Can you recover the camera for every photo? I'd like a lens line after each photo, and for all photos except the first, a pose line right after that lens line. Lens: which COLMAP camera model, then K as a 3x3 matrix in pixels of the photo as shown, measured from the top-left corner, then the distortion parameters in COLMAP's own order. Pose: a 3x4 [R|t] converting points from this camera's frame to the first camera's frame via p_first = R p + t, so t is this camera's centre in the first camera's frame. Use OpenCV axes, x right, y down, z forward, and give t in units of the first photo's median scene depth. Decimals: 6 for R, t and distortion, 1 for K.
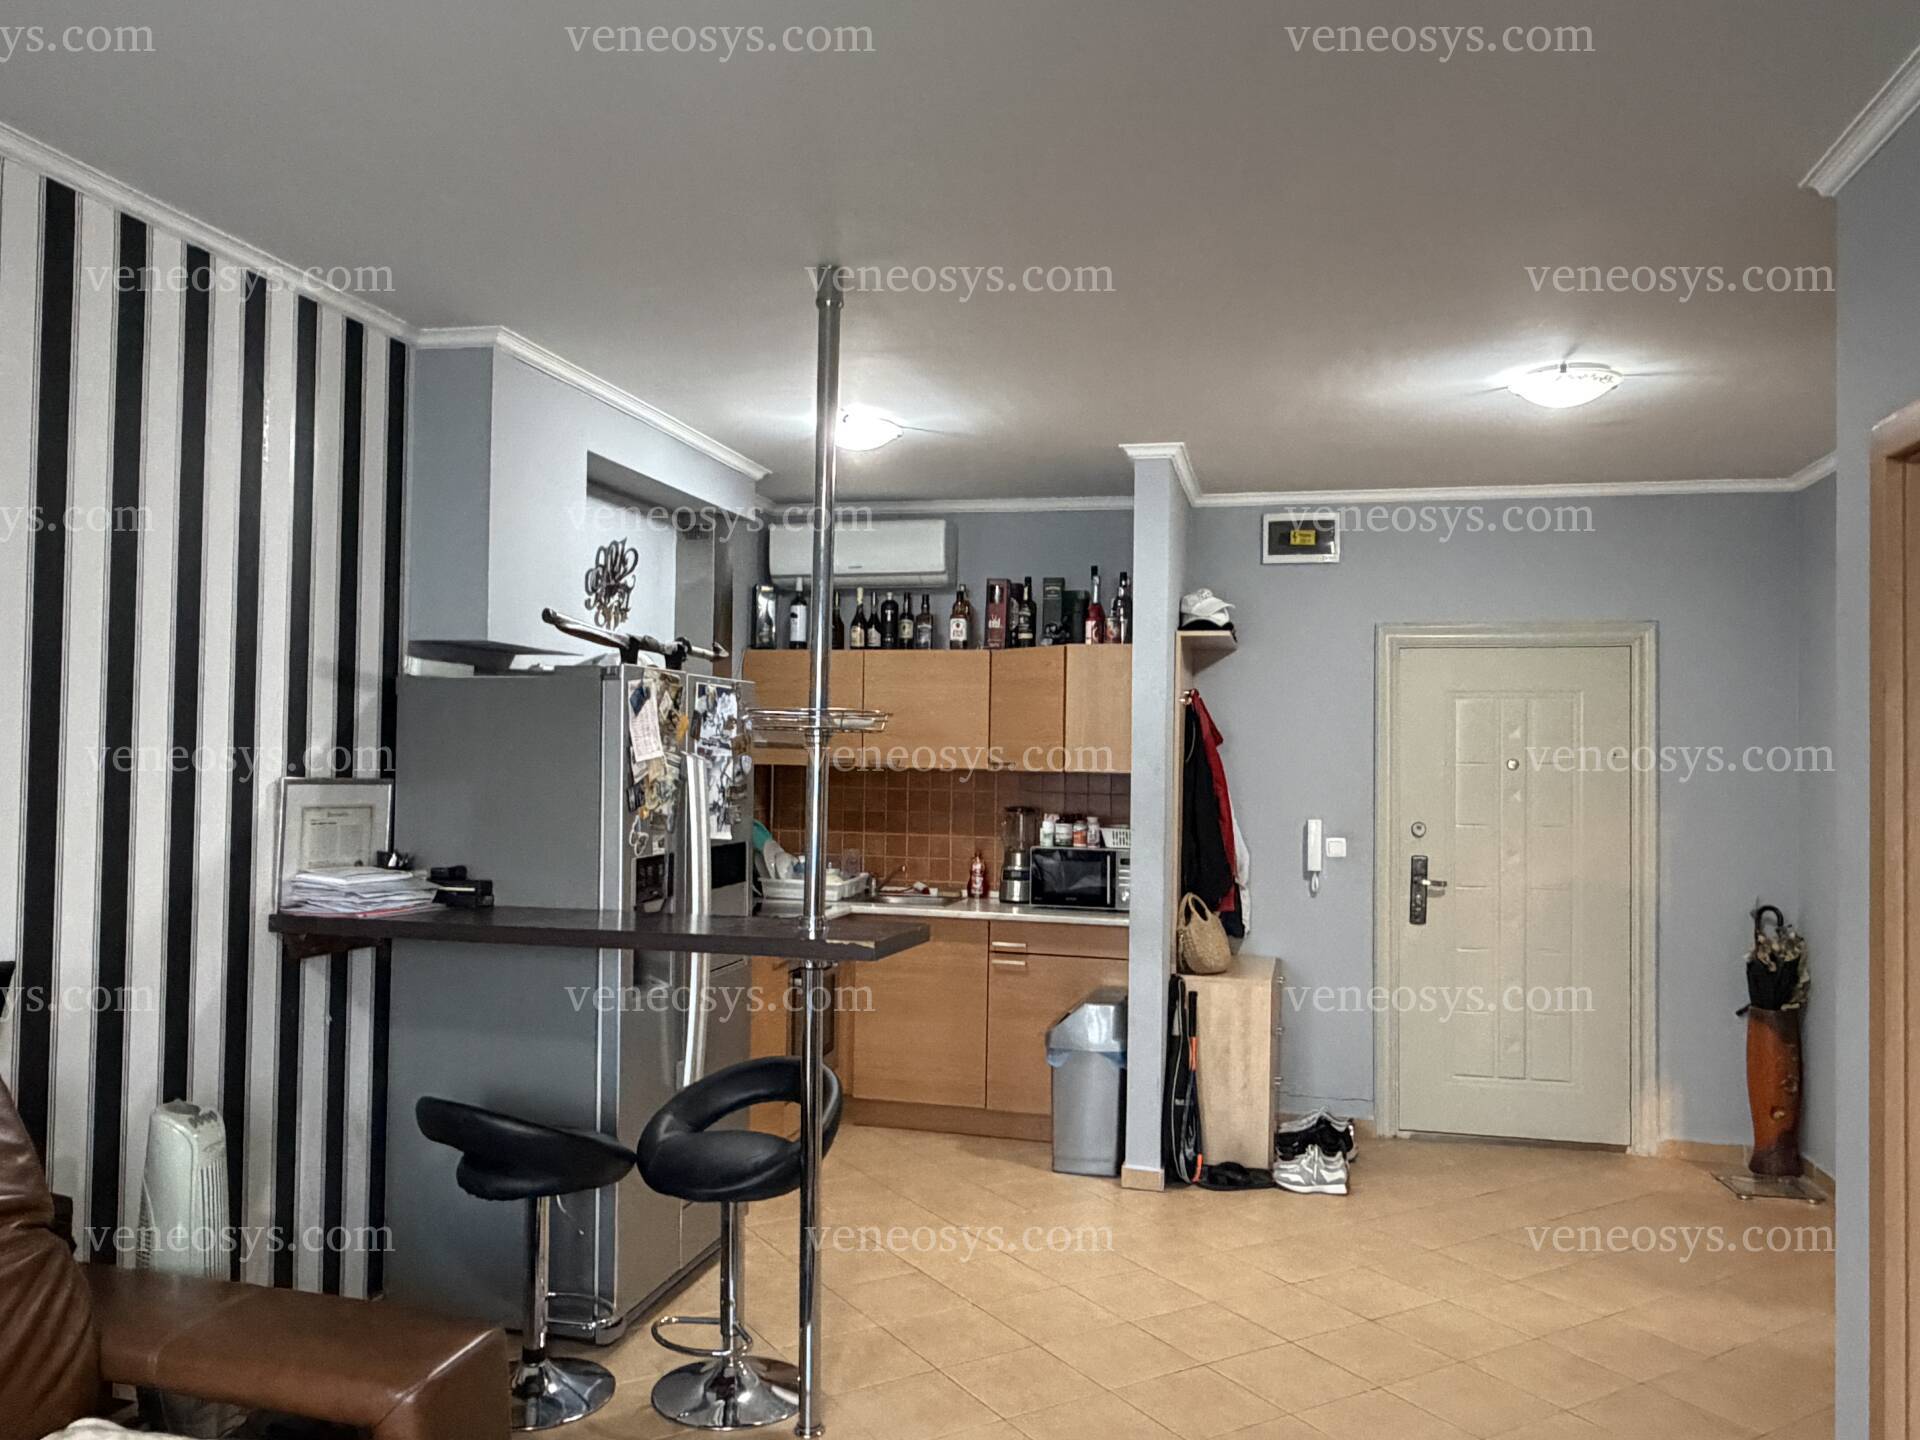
lens RADIAL K [[1411.6, 0, 960.9], [0, 1411.6, 718.8], [0, 0, 1]] dist [-0.009819, -0.005761]
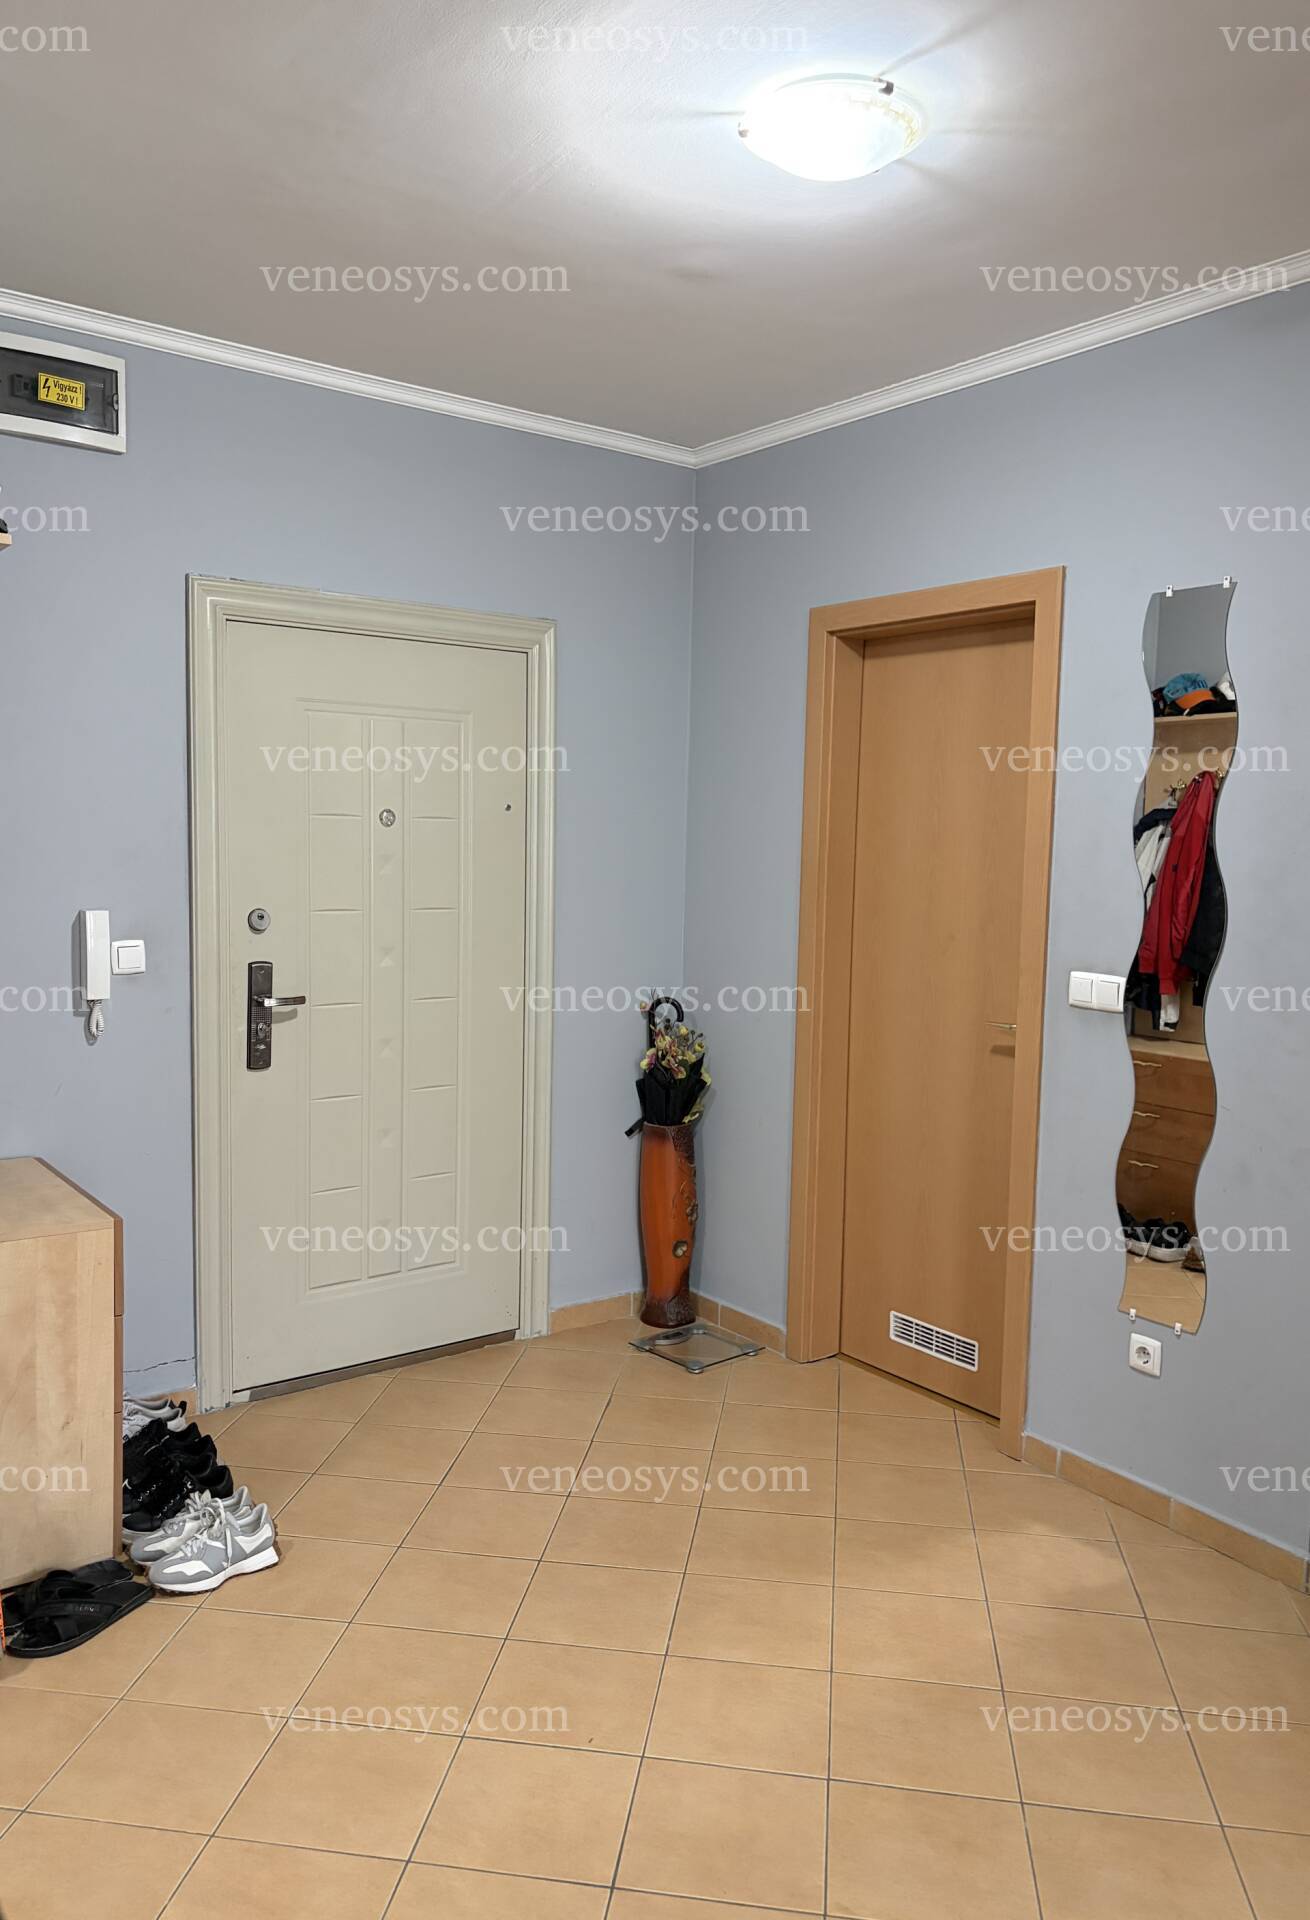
lens RADIAL K [[1472.9, 0, 654.6], [0, 1472.9, 960.6], [0, 0, 1]] dist [0.038520, -0.001484]
pose [[0.641397, -0.066605, 0.764313, -0.067884], [-0.030671, 0.993202, 0.112290, 0.018604], [-0.766596, -0.095465, 0.634994, 0.469941]]
